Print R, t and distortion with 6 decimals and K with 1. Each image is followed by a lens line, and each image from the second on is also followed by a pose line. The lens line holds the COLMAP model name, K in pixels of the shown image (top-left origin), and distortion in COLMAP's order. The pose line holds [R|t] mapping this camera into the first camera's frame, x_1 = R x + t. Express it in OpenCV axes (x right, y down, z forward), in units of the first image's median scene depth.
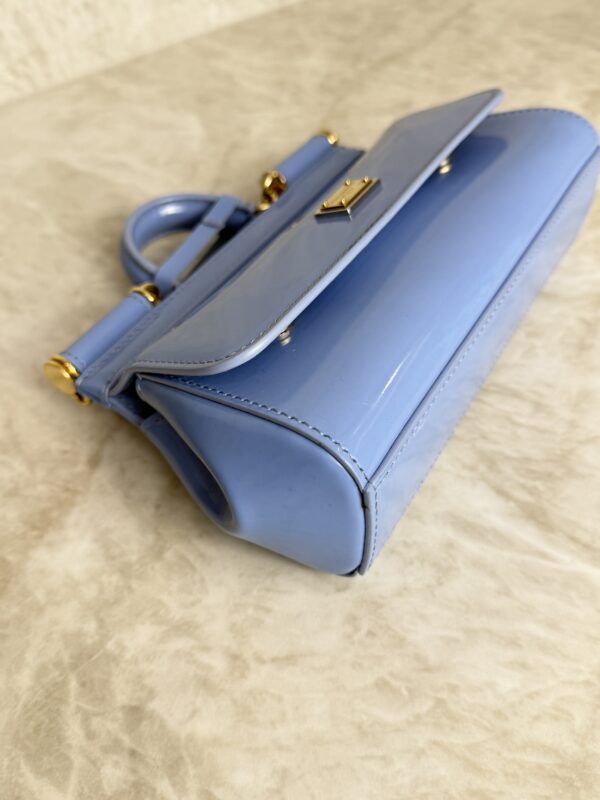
lens RADIAL K [[751.5, 0, 299.2], [0, 751.5, 399.3], [0, 0, 1]] dist [-0.003509, -0.084034]
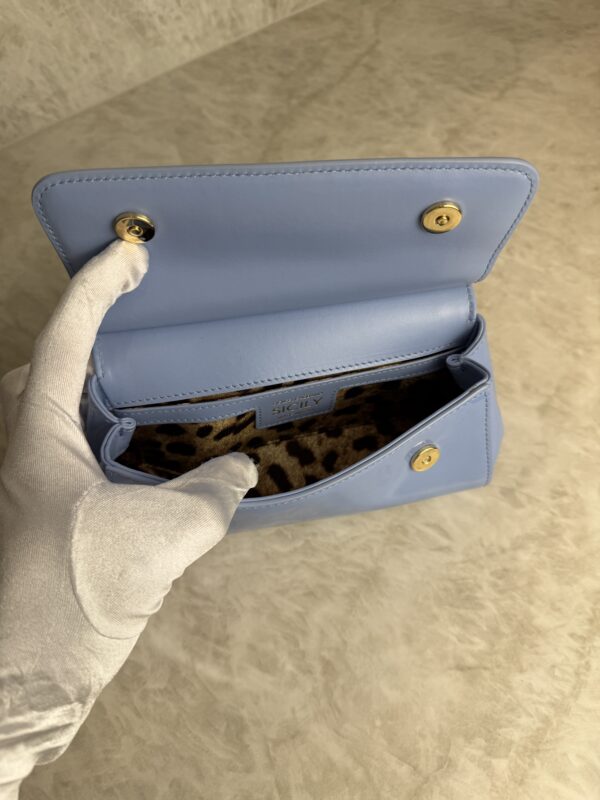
lens RADIAL K [[590.8, 0, 301.0], [0, 590.8, 402.1], [0, 0, 1]] dist [-0.035360, 0.000031]
pose [[0.999061, -0.007166, 0.042730, 0.102723], [-0.001859, 0.978231, 0.207511, -0.268935], [-0.043287, -0.207396, 0.977299, -0.421850]]
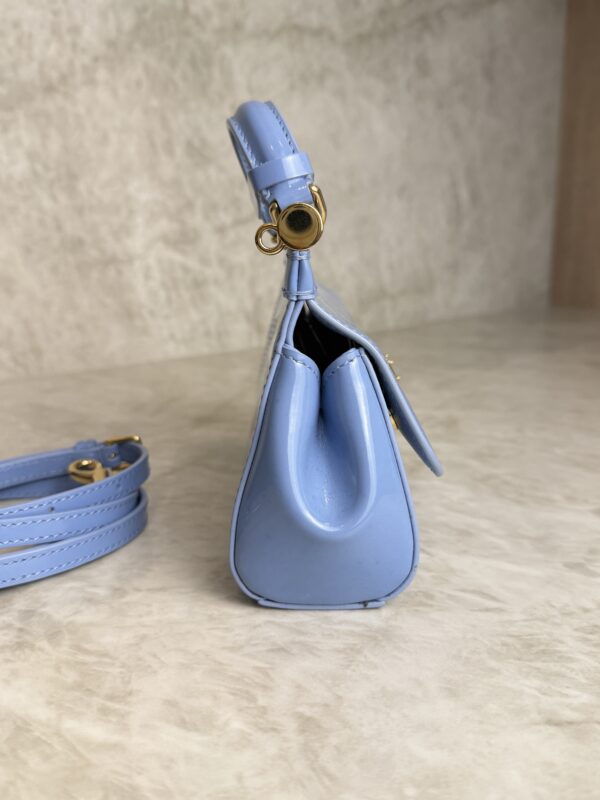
lens RADIAL K [[736.5, 0, 300.5], [0, 736.5, 399.4], [0, 0, 1]] dist [0.111125, -0.339257]
pose [[0.998594, 0.027712, 0.045190, 0.154618], [0.002323, 0.828785, -0.559562, 0.780030], [-0.052959, 0.558881, 0.827555, -0.217367]]
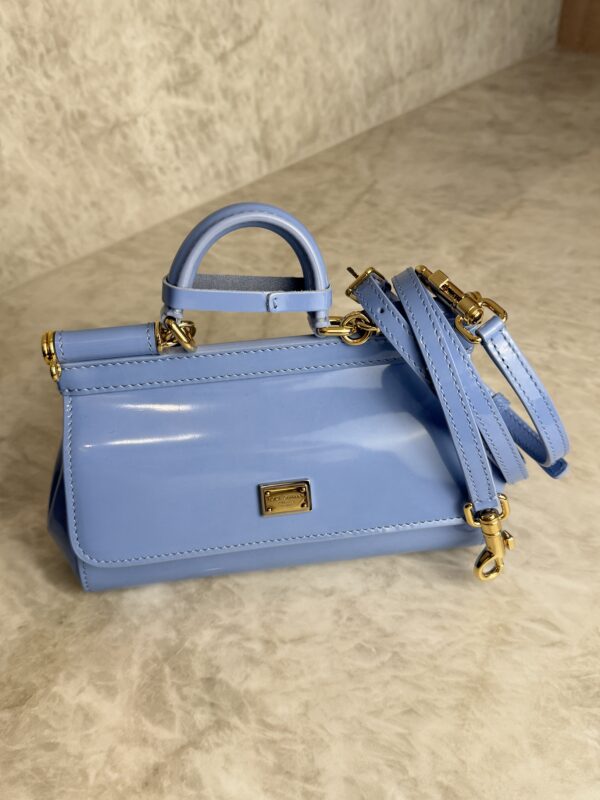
lens RADIAL K [[734.8, 0, 308.2], [0, 734.8, 391.2], [0, 0, 1]] dist [0.097841, -0.275490]
pose [[0.992859, -0.072702, 0.094576, -0.110400], [0.085048, 0.987346, -0.133845, 0.033979], [-0.083649, 0.140933, 0.986479, -0.647849]]
